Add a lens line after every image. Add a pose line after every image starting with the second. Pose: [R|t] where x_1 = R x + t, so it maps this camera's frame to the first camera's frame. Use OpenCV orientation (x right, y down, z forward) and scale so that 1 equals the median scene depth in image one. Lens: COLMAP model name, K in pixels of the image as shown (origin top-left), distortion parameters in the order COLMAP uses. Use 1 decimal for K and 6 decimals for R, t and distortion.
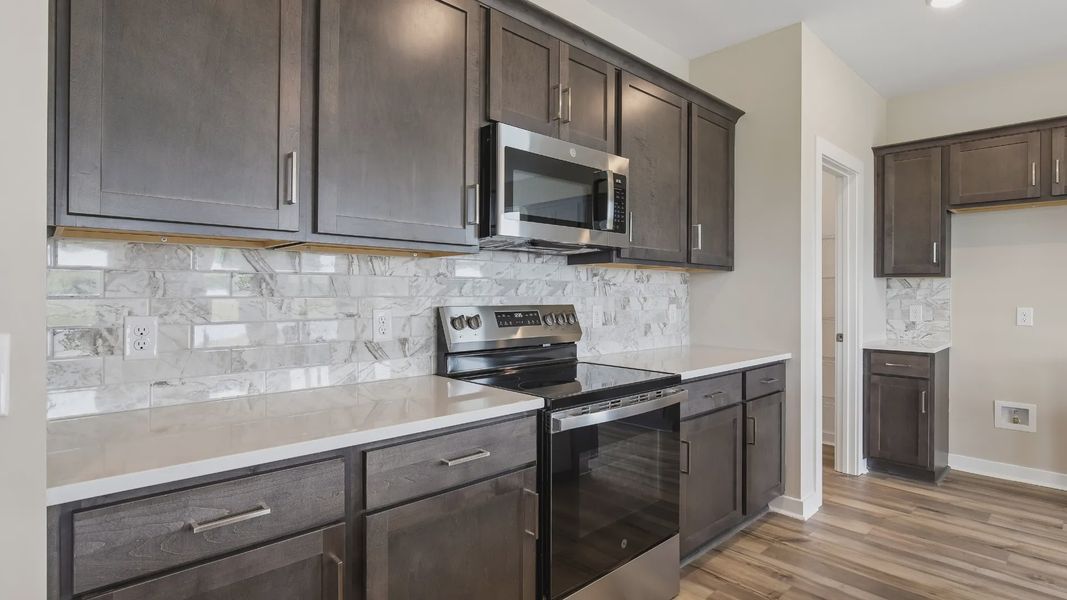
lens RADIAL K [[531.0, 0, 537.8], [0, 531.0, 293.0], [0, 0, 1]] dist [-0.003237, 0.000429]
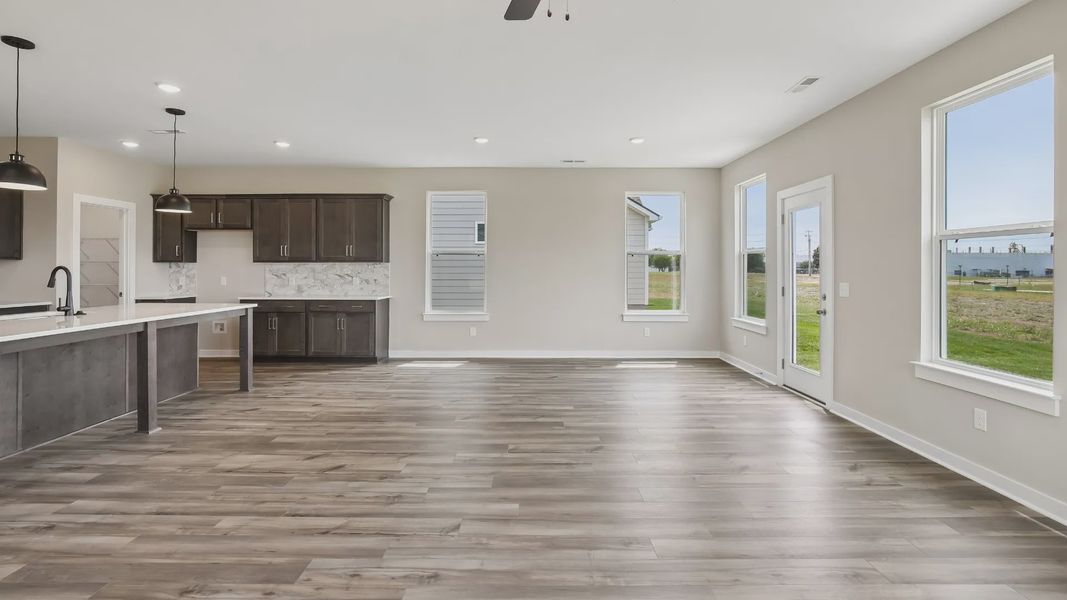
lens RADIAL K [[492.8, 0, 533.8], [0, 492.8, 266.7], [0, 0, 1]] dist [-0.012360, 0.000298]
pose [[0.692522, -0.002400, 0.721392, 0.440757], [0.002792, 0.999996, 0.000647, -0.015985], [-0.721391, 0.001566, 0.692526, -1.686144]]
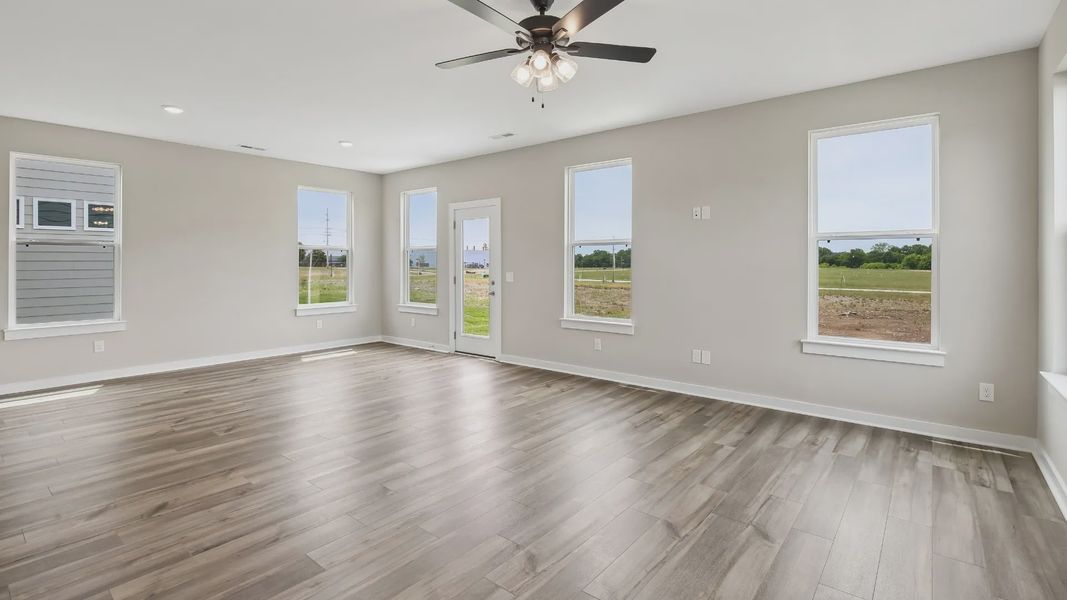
lens RADIAL K [[492.8, 0, 533.8], [0, 492.8, 266.7], [0, 0, 1]] dist [-0.012360, 0.000298]
pose [[-0.120080, -0.013880, 0.992667, -0.052231], [0.000498, 0.999901, 0.014042, -0.019782], [-0.992764, 0.002180, -0.120062, -1.159962]]
